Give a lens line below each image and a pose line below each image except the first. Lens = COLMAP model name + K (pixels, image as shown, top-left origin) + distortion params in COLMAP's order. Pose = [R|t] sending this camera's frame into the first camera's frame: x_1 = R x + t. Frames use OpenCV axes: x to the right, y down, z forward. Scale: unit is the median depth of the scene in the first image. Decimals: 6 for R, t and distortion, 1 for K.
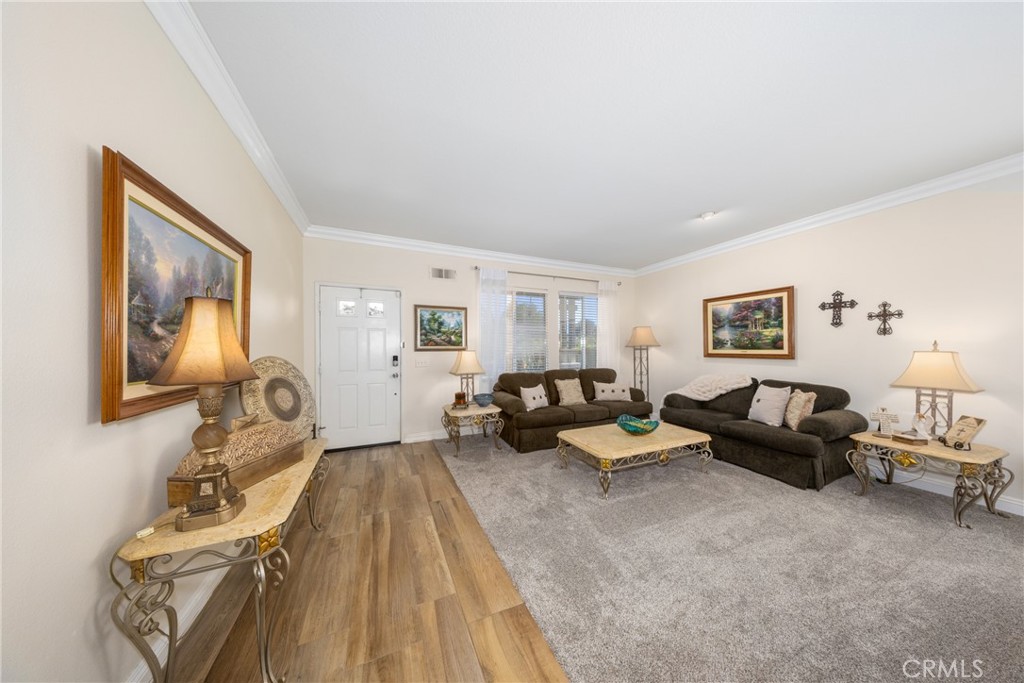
lens RADIAL K [[302.6, 0, 517.1], [0, 302.6, 349.4], [0, 0, 1]] dist [-0.010654, 0.000385]
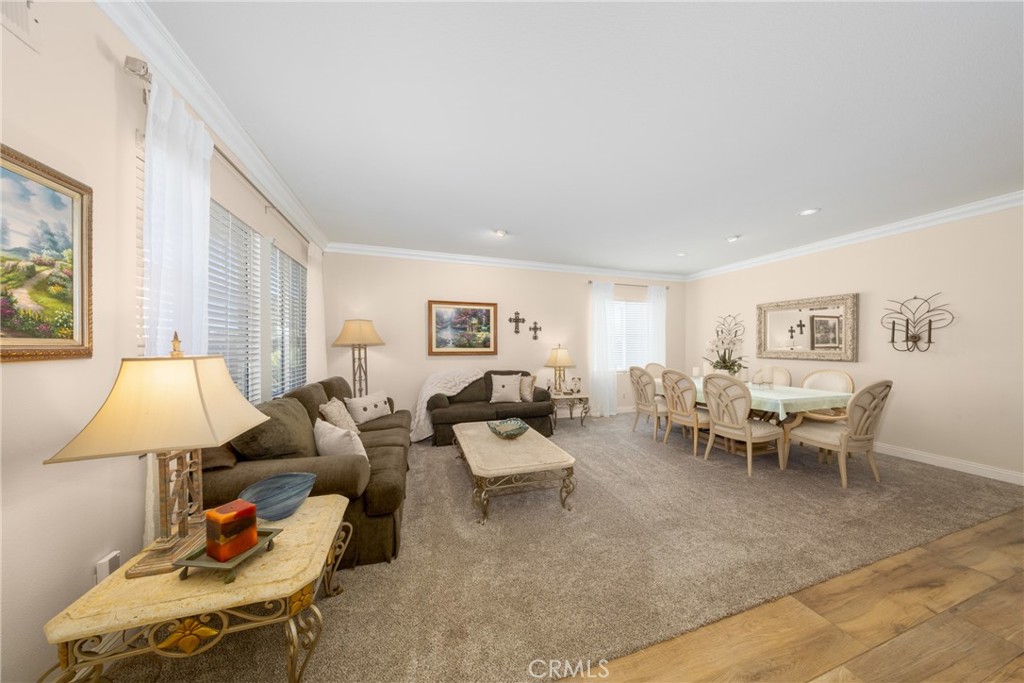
lens RADIAL K [[302.6, 0, 492.3], [0, 302.6, 346.3], [0, 0, 1]] dist [-0.010654, 0.000385]
pose [[0.127094, 0.002675, 0.991887, -0.470087], [0.000495, 0.999996, -0.002760, -0.003673], [-0.991891, 0.000841, 0.127092, 0.789079]]
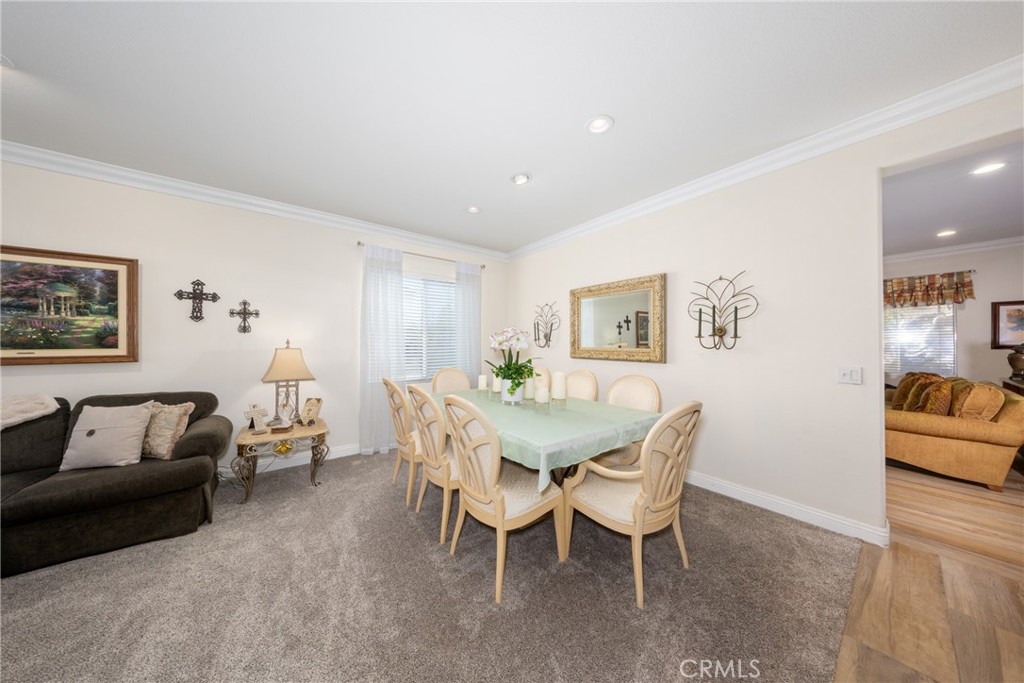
lens RADIAL K [[302.6, 0, 506.1], [0, 302.6, 340.8], [0, 0, 1]] dist [-0.010654, 0.000385]
pose [[-0.238591, 0.014271, 0.971015, 0.016391], [0.005603, 0.999896, -0.013318, -0.002539], [-0.971104, 0.002263, -0.238646, 0.291432]]
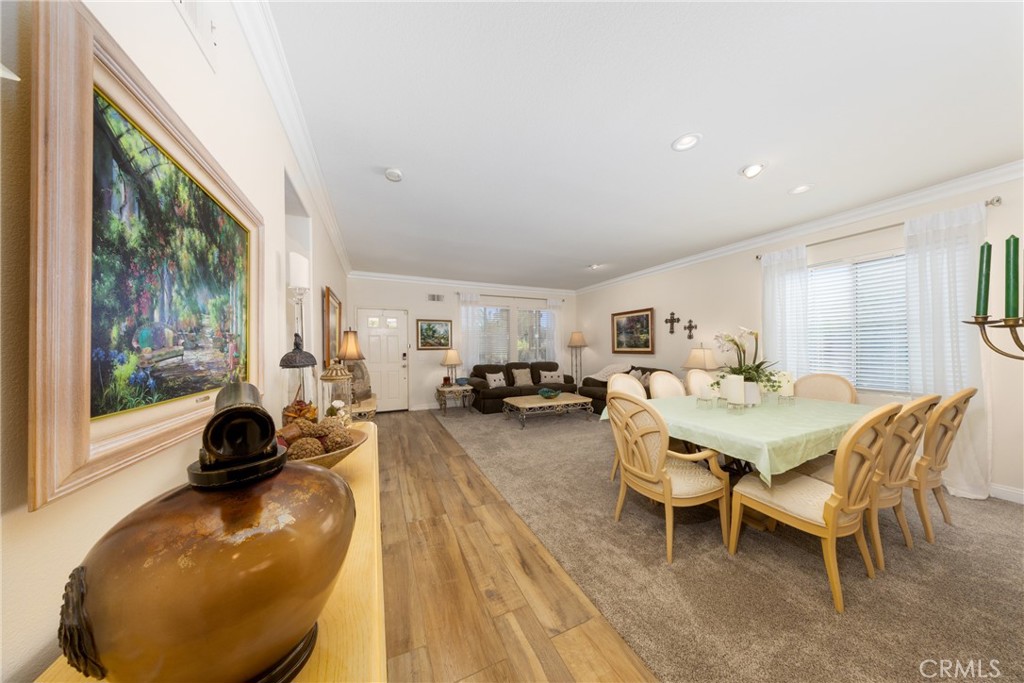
lens RADIAL K [[302.6, 0, 501.3], [0, 302.6, 351.1], [0, 0, 1]] dist [-0.010654, 0.000385]
pose [[0.999211, -0.003395, -0.039574, 0.169664], [0.003632, 0.999976, 0.005937, 0.005446], [0.039553, -0.006076, 0.999199, -0.592029]]
